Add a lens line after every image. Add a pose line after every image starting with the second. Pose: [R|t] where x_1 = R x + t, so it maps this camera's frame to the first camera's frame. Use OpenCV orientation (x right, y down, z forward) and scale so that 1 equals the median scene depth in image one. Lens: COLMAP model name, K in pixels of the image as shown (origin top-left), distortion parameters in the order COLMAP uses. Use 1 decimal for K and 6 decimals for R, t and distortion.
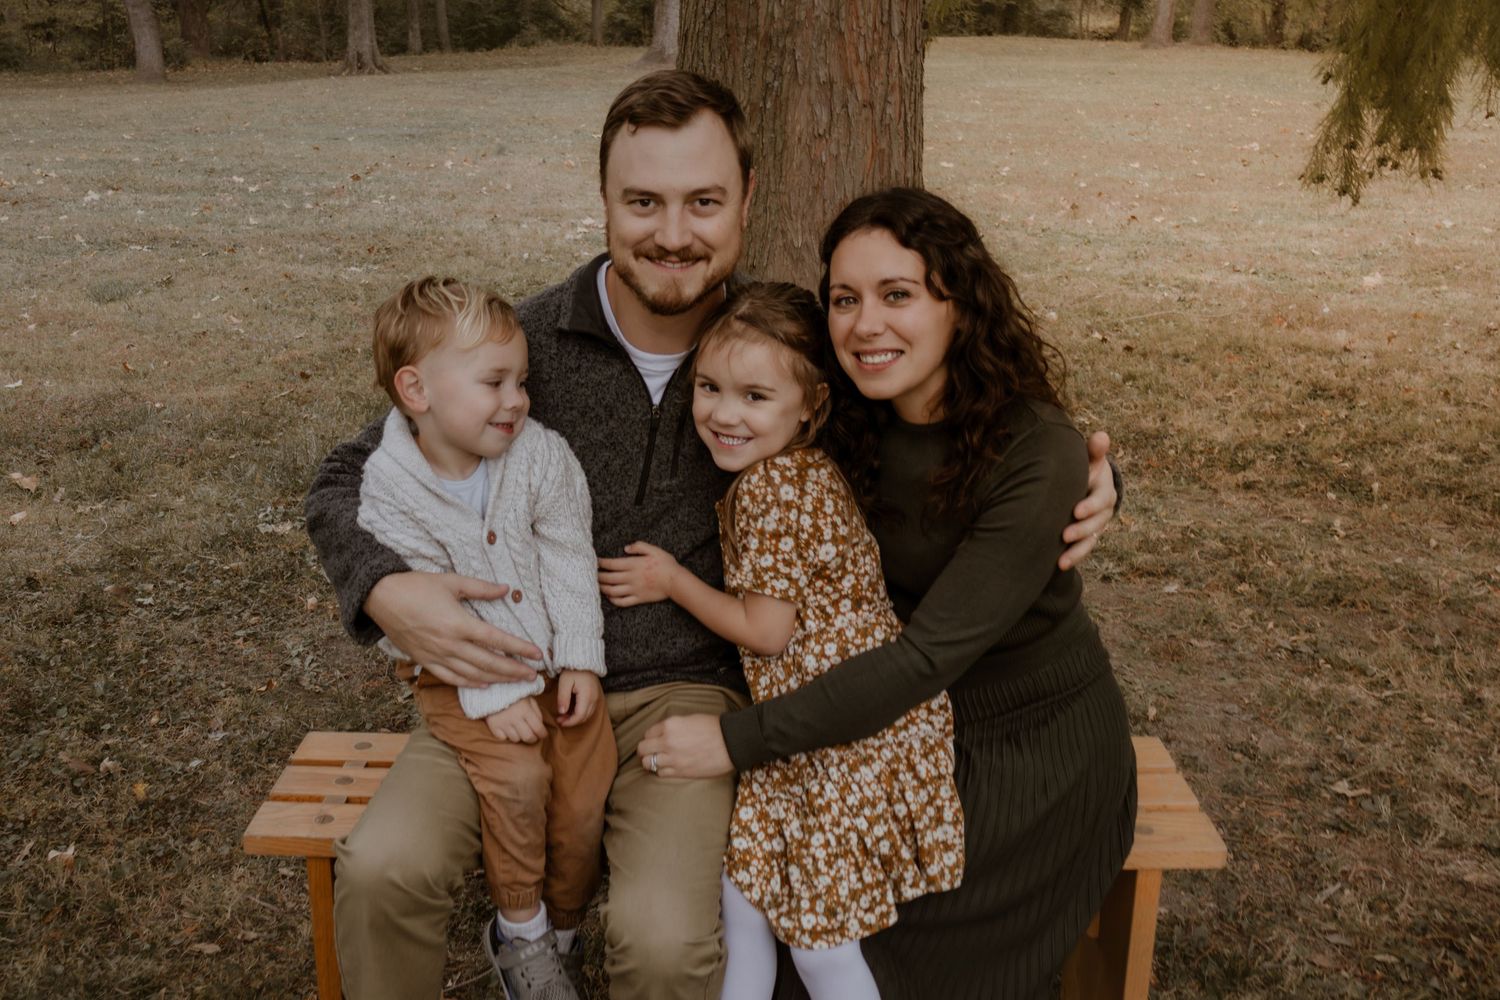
lens RADIAL K [[1497.3, 0, 697.6], [0, 1497.3, 502.2], [0, 0, 1]] dist [-0.035692, 0.000000]
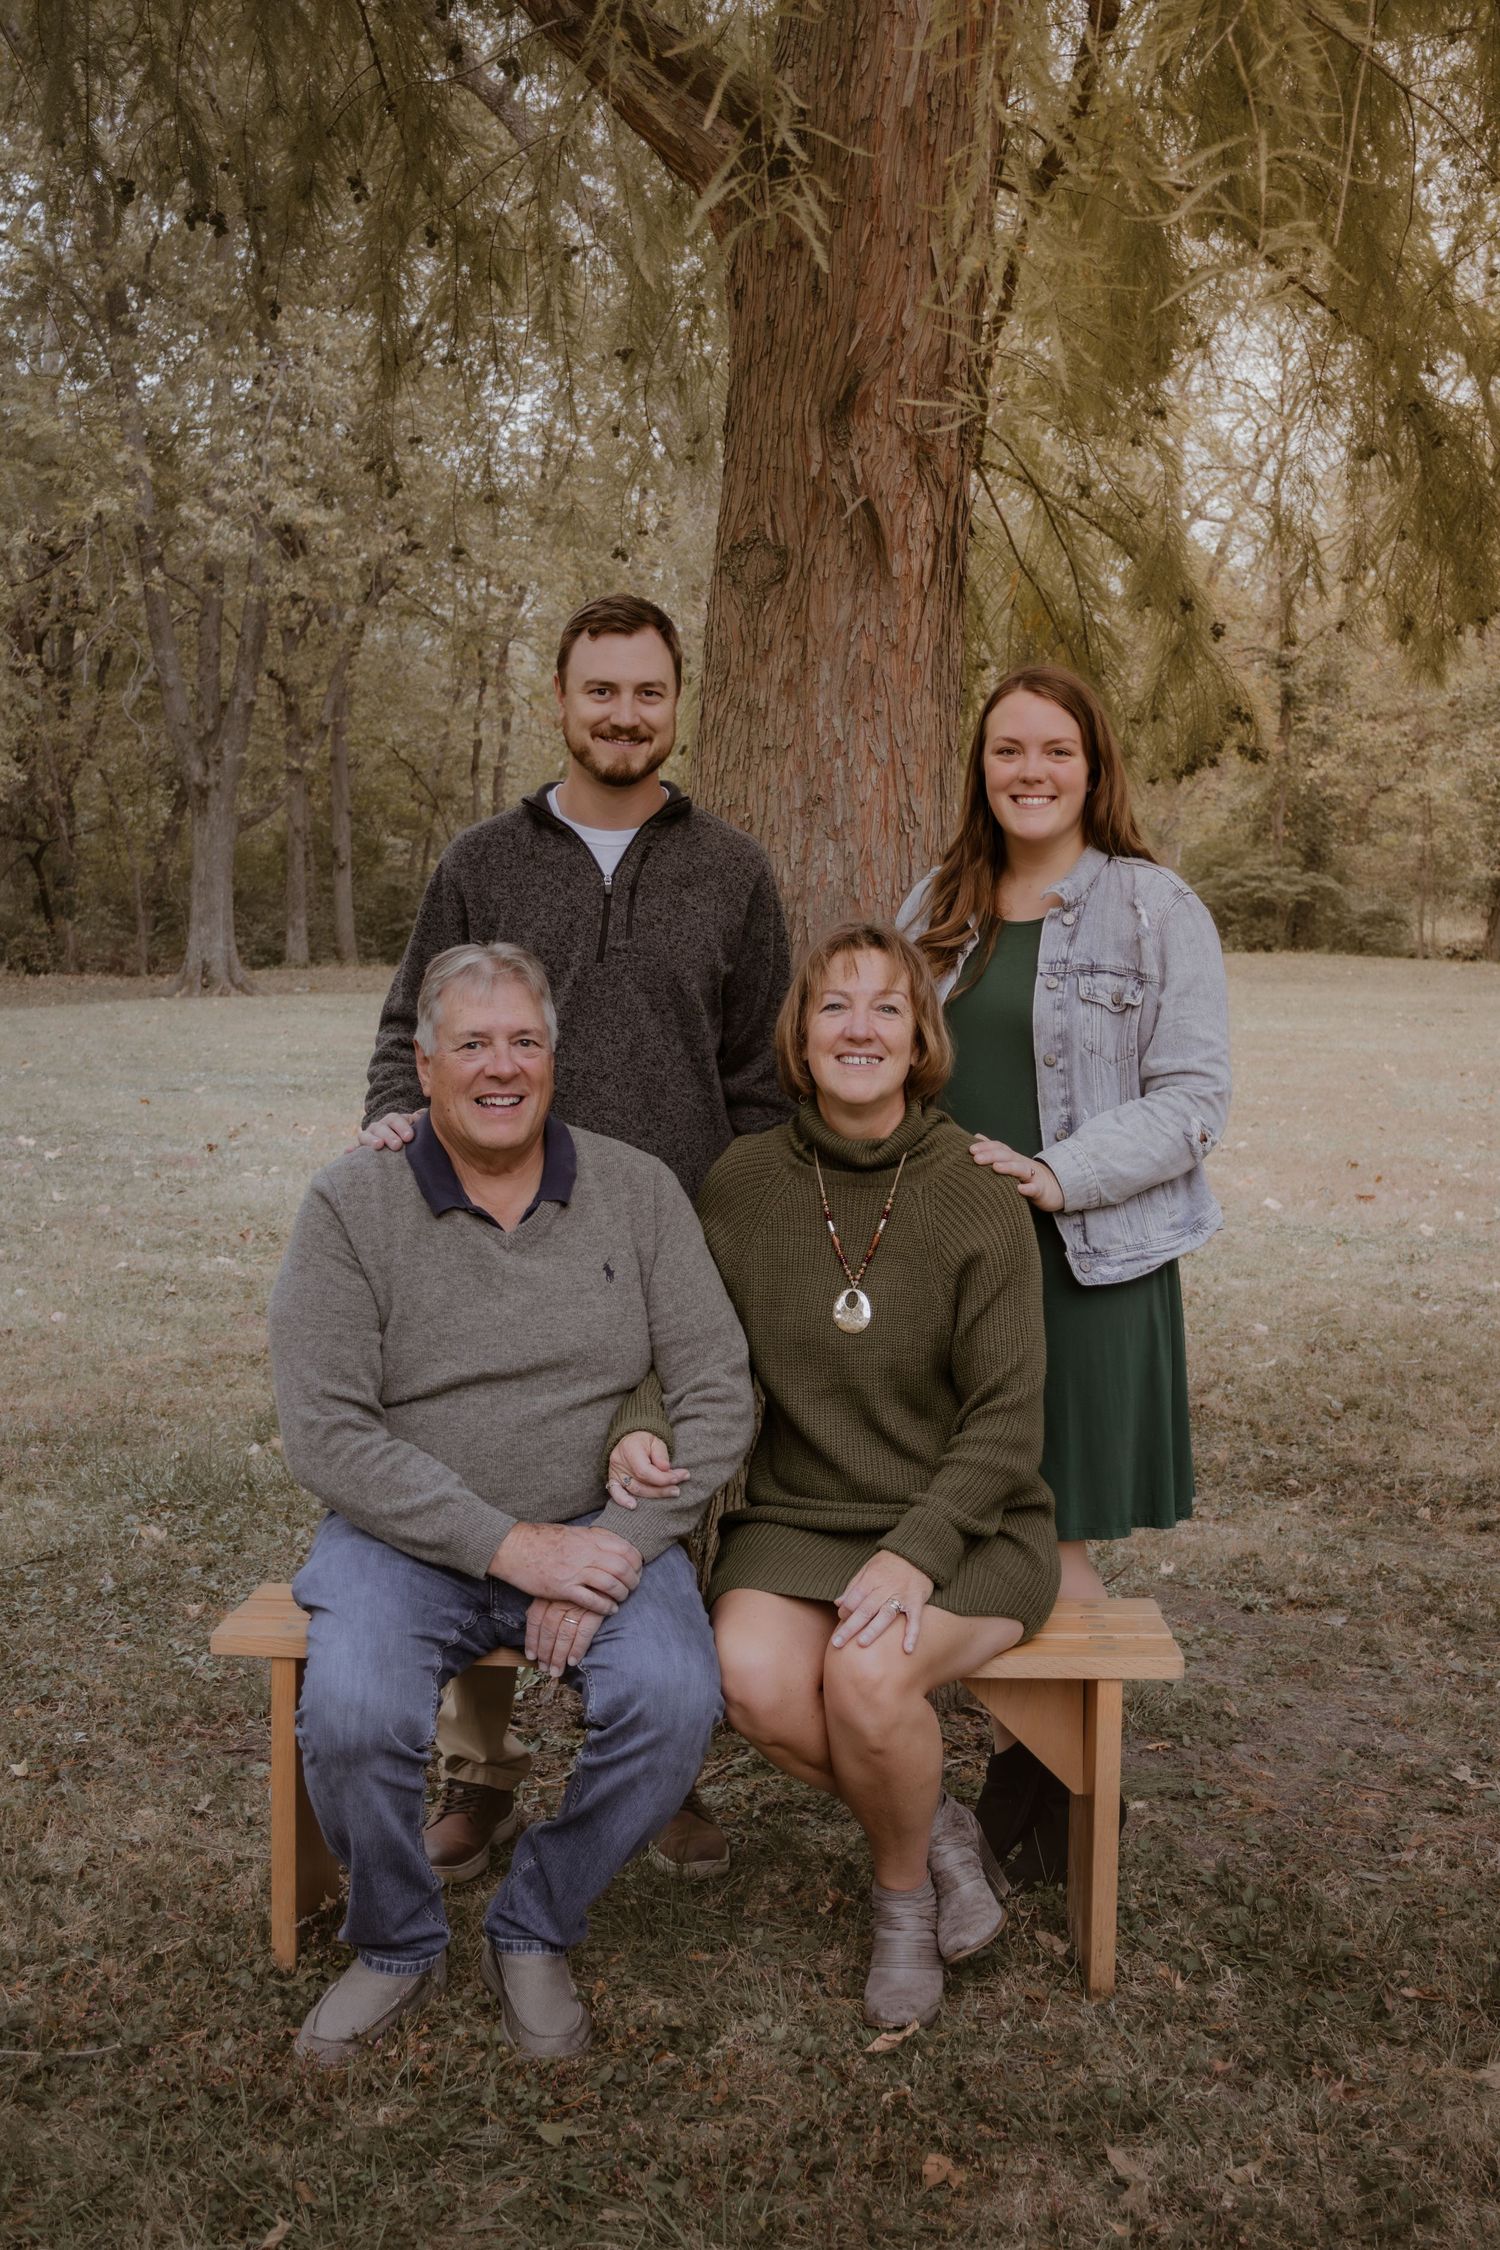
lens RADIAL K [[2786.6, 0, 760.1], [0, 2786.6, 1148.9], [0, 0, 1]] dist [0.007714, 0.000000]
pose [[0.999851, 0.015200, -0.008233, 0.013256], [-0.016689, 0.972907, -0.230593, 0.057963], [0.004505, 0.230696, 0.973015, -0.159122]]
